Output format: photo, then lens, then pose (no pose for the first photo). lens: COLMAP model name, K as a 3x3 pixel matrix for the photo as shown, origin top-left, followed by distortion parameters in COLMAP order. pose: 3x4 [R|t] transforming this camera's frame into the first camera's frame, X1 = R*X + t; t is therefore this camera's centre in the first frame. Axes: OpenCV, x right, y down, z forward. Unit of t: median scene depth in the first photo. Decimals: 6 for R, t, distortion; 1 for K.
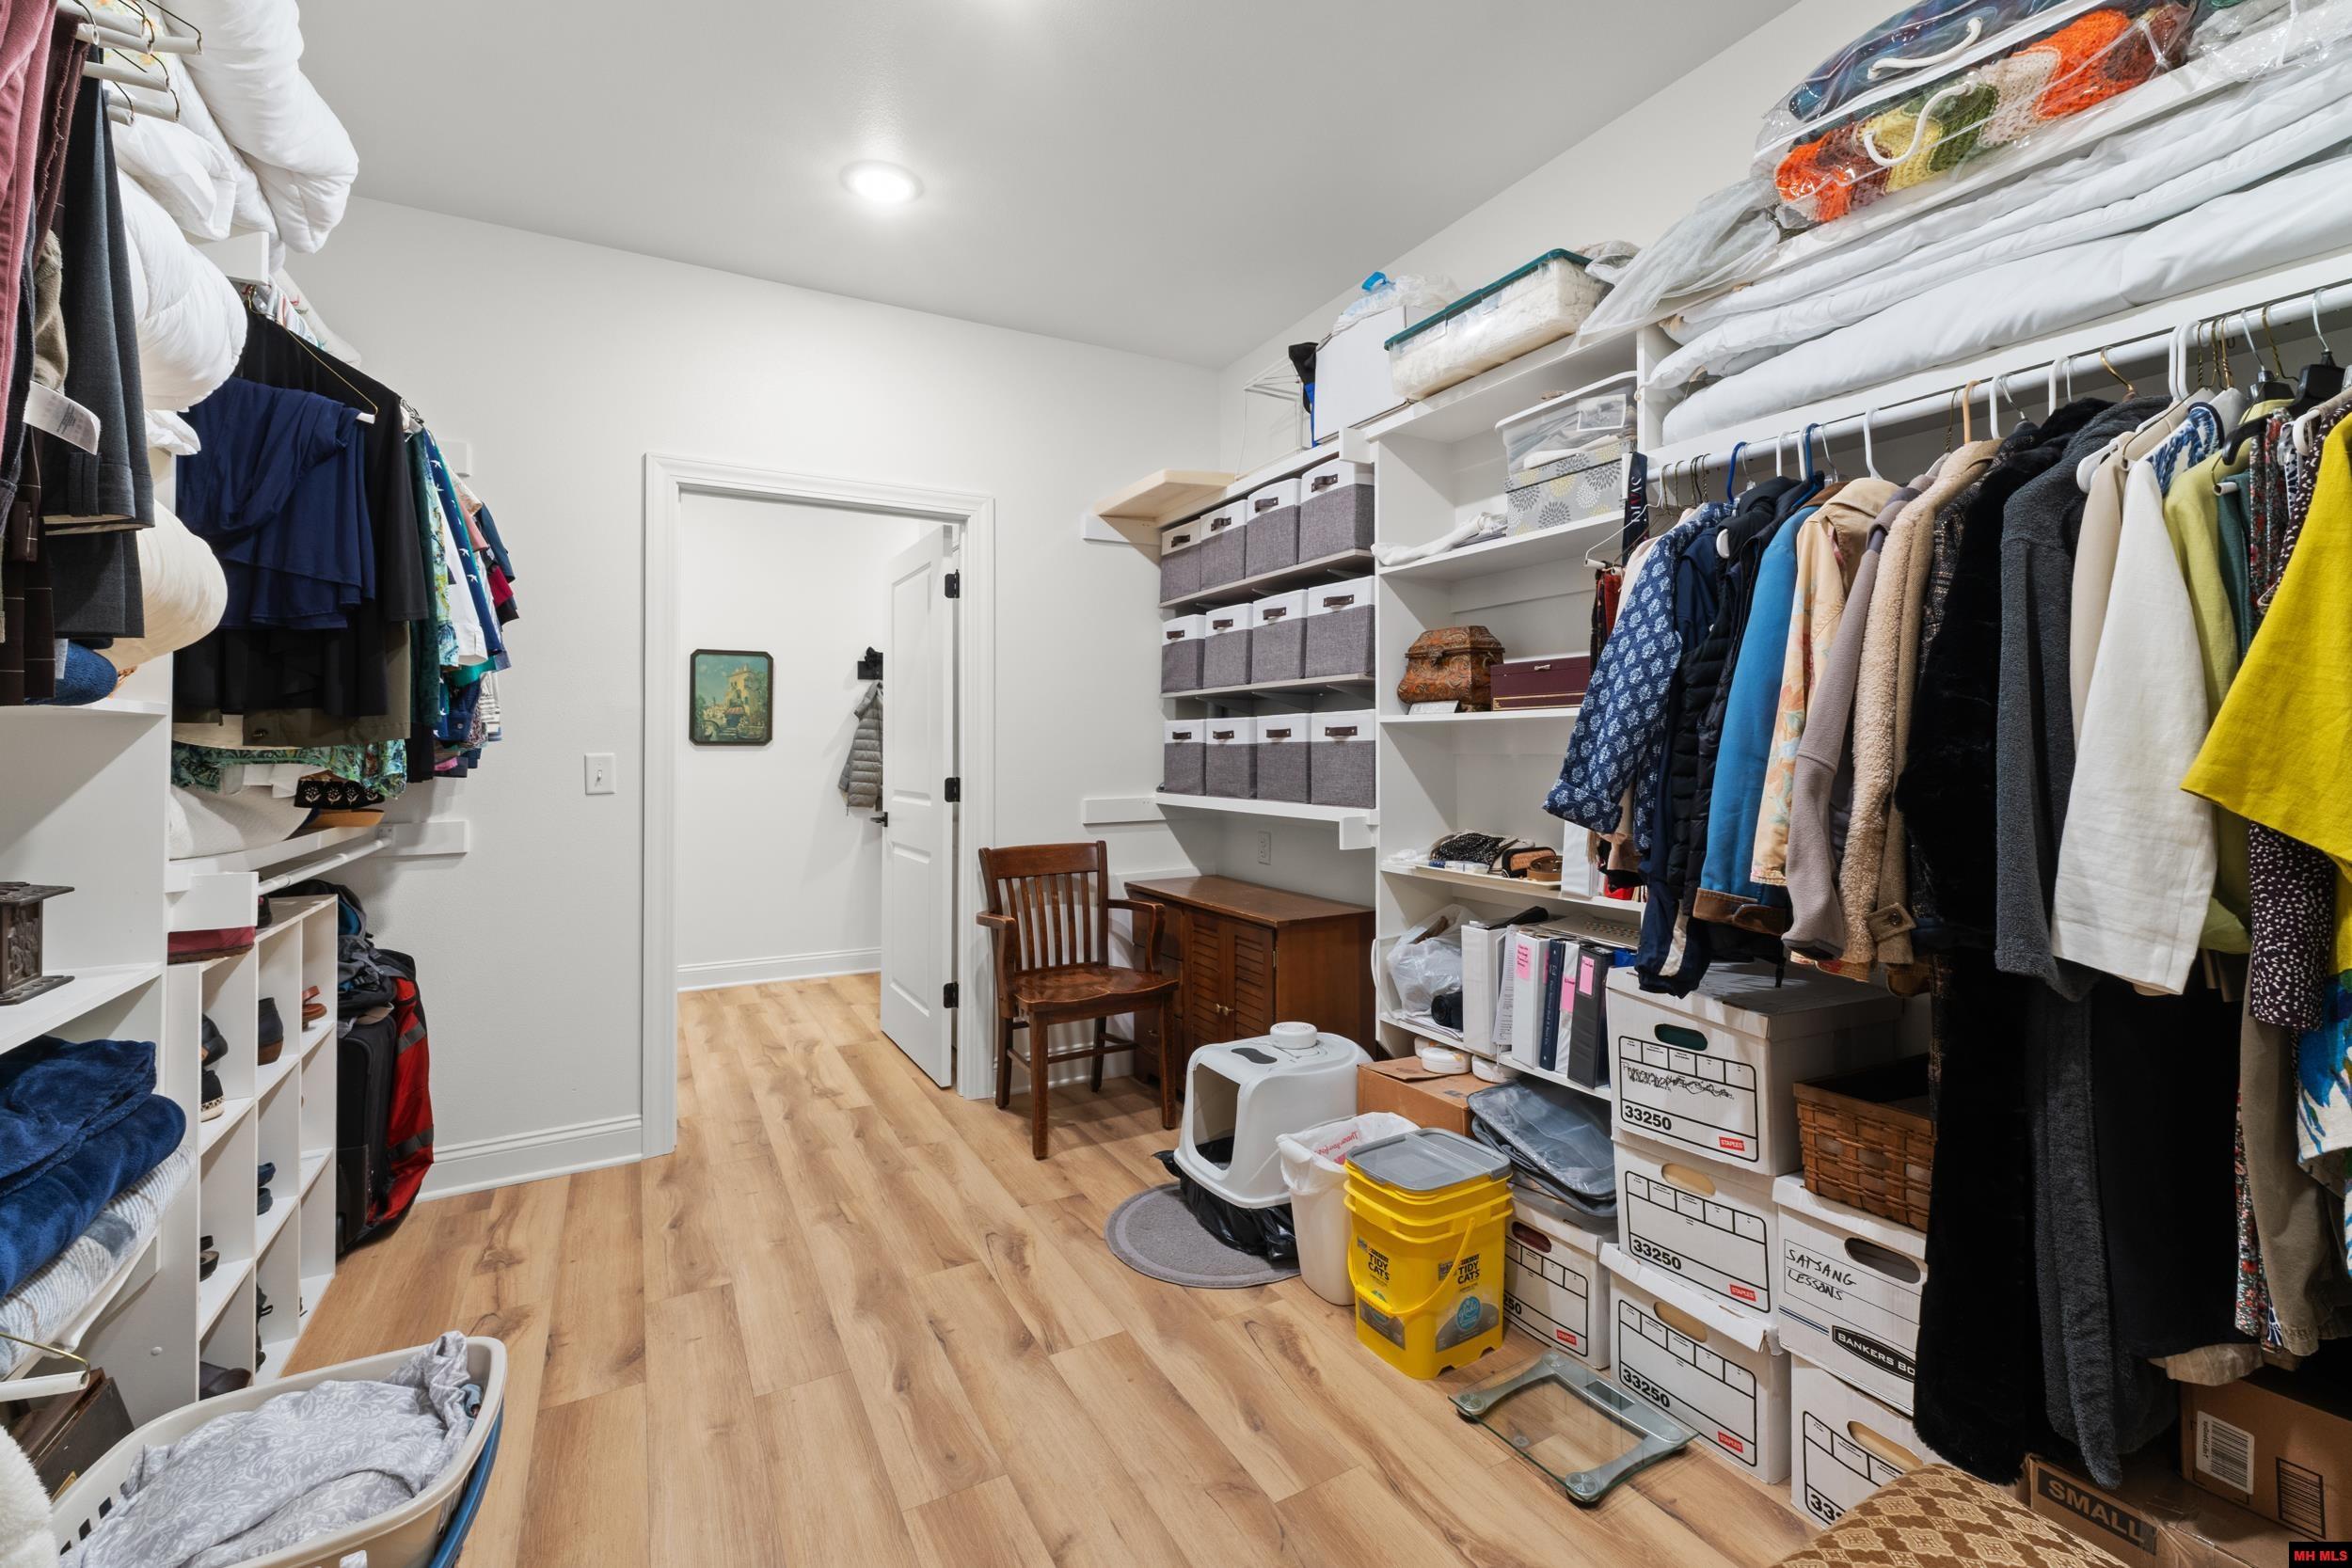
lens RADIAL K [[990.6, 0, 1185.7], [0, 990.6, 738.6], [0, 0, 1]] dist [0.000766, -0.000018]
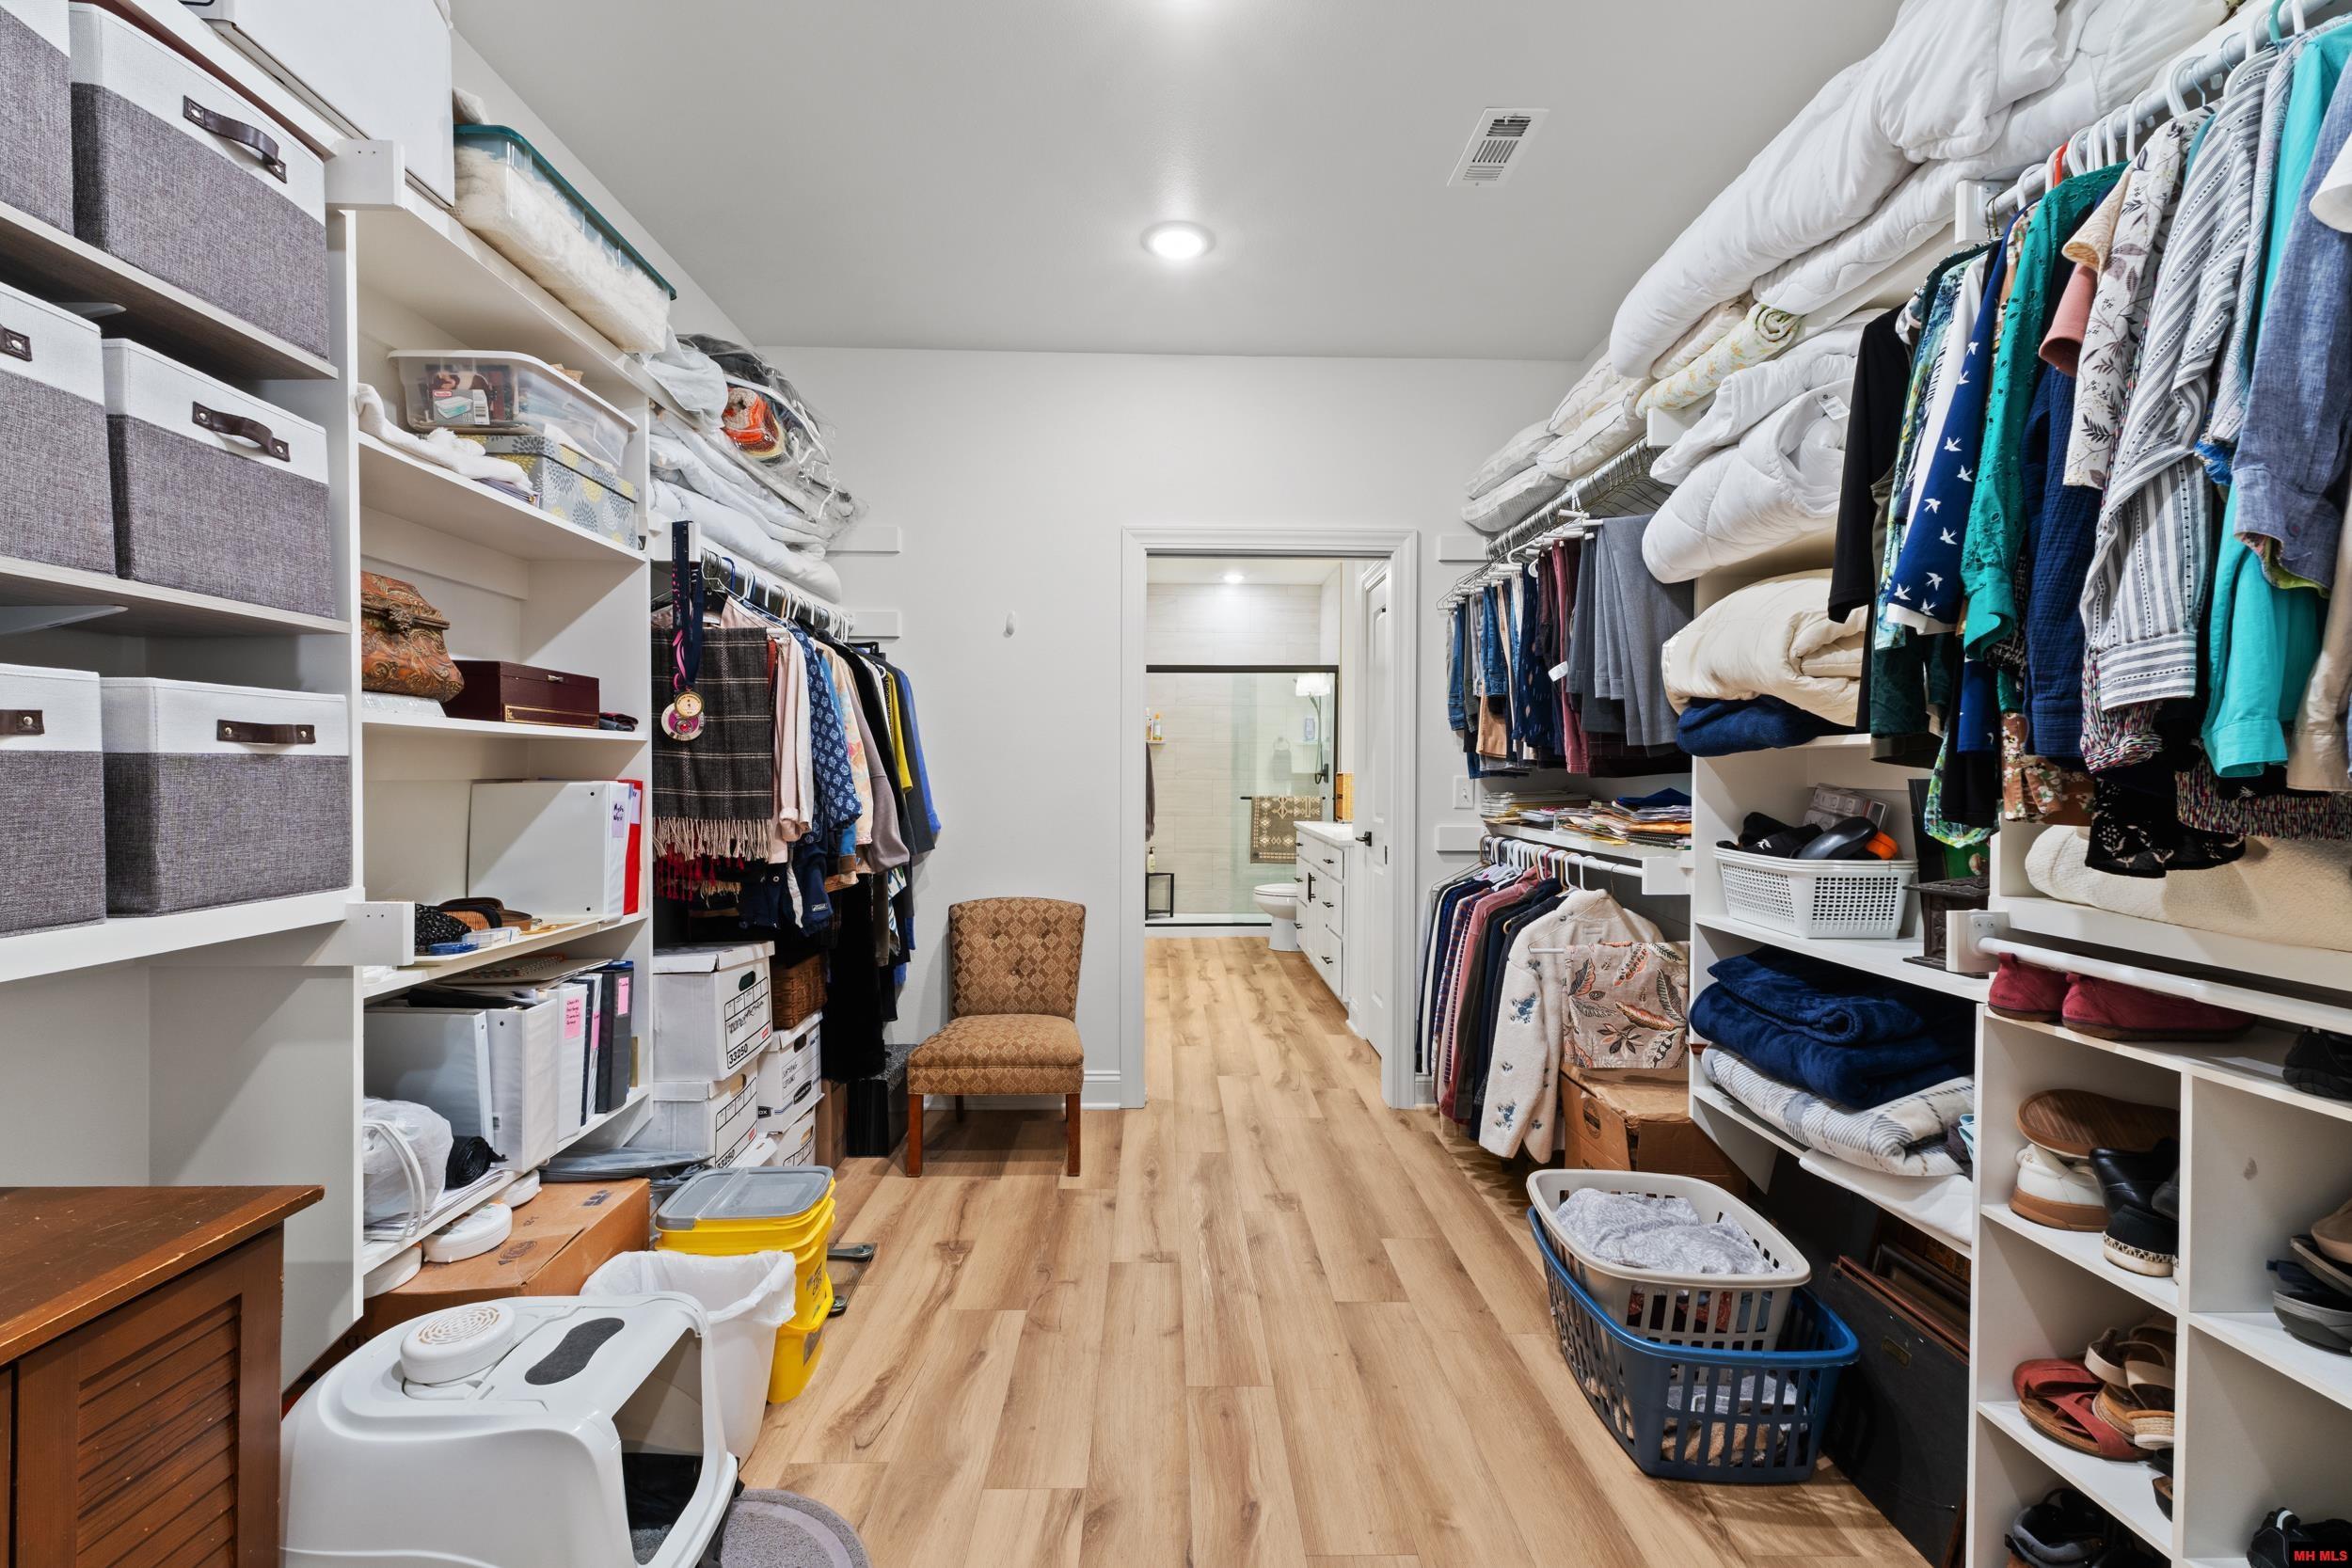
lens RADIAL K [[990.3, 0, 1187.0], [0, 990.3, 777.9], [0, 0, 1]] dist [0.004010, -0.000179]
pose [[-0.889006, -0.004634, 0.457871, -0.495297], [-0.008224, 0.999949, -0.005847, 0.014847], [-0.457821, -0.008964, -0.888999, 1.414484]]
